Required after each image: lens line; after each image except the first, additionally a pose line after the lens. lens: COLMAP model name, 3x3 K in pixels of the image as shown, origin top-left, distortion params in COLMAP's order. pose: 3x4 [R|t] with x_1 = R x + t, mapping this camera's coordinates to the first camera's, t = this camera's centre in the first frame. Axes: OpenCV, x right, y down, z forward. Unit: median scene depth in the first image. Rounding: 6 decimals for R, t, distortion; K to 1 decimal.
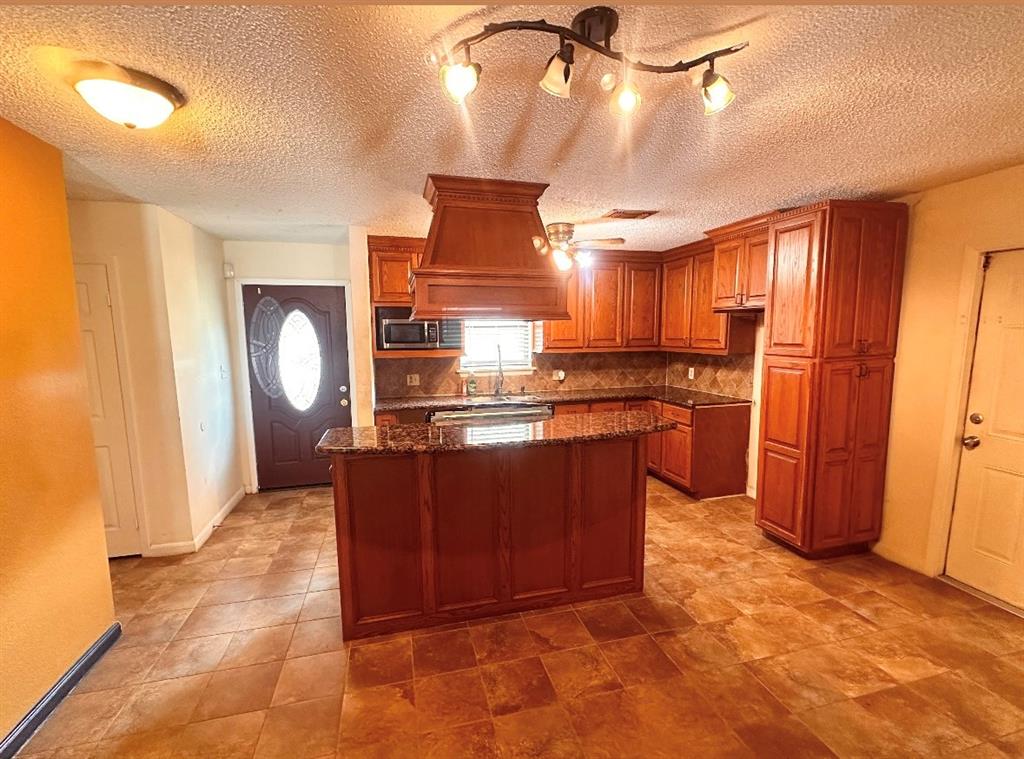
lens RADIAL K [[457.7, 0, 513.6], [0, 457.7, 385.4], [0, 0, 1]] dist [0.000124, -0.000104]
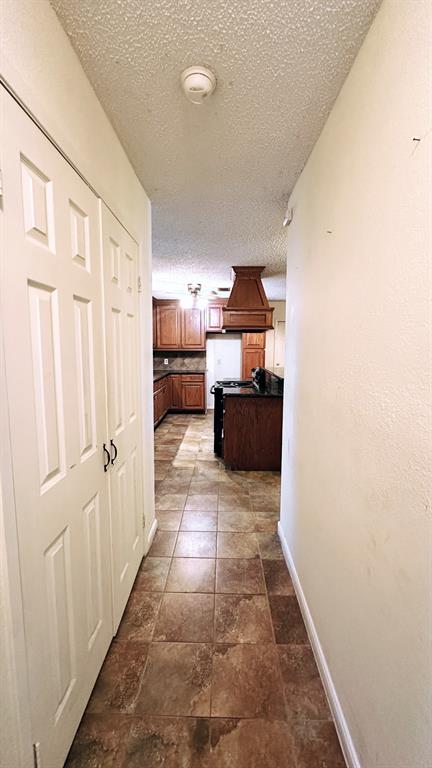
lens RADIAL K [[302.4, 0, 216.7], [0, 302.4, 381.7], [0, 0, 1]] dist [-0.000625, -0.000028]
pose [[0.286489, -0.101690, 0.952672, -0.926640], [0.107463, 0.991487, 0.073516, -0.014110], [-0.952038, 0.081315, 0.294978, 0.441868]]
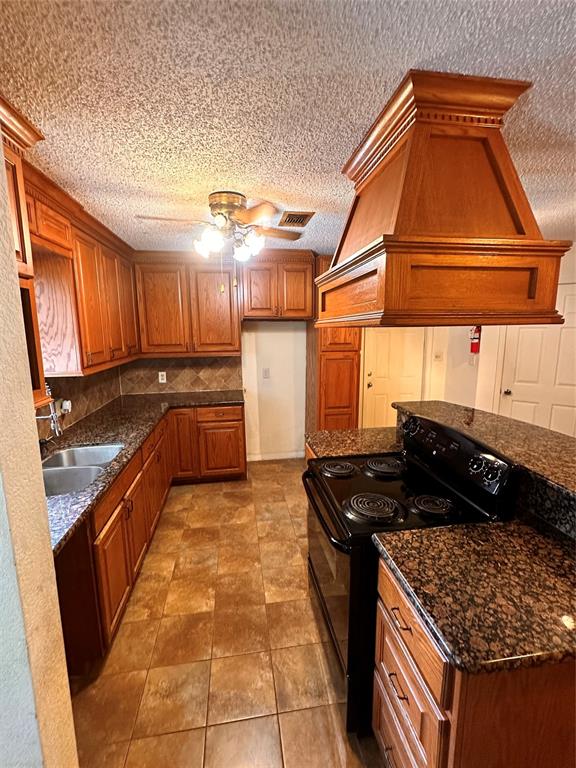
lens RADIAL K [[343.2, 0, 289.8], [0, 343.2, 385.1], [0, 0, 1]] dist [0.000124, -0.000104]
pose [[0.111282, -0.158055, 0.981140, -0.380835], [0.127711, 0.981360, 0.143605, -0.093002], [-0.985549, 0.109322, 0.129393, 0.685923]]
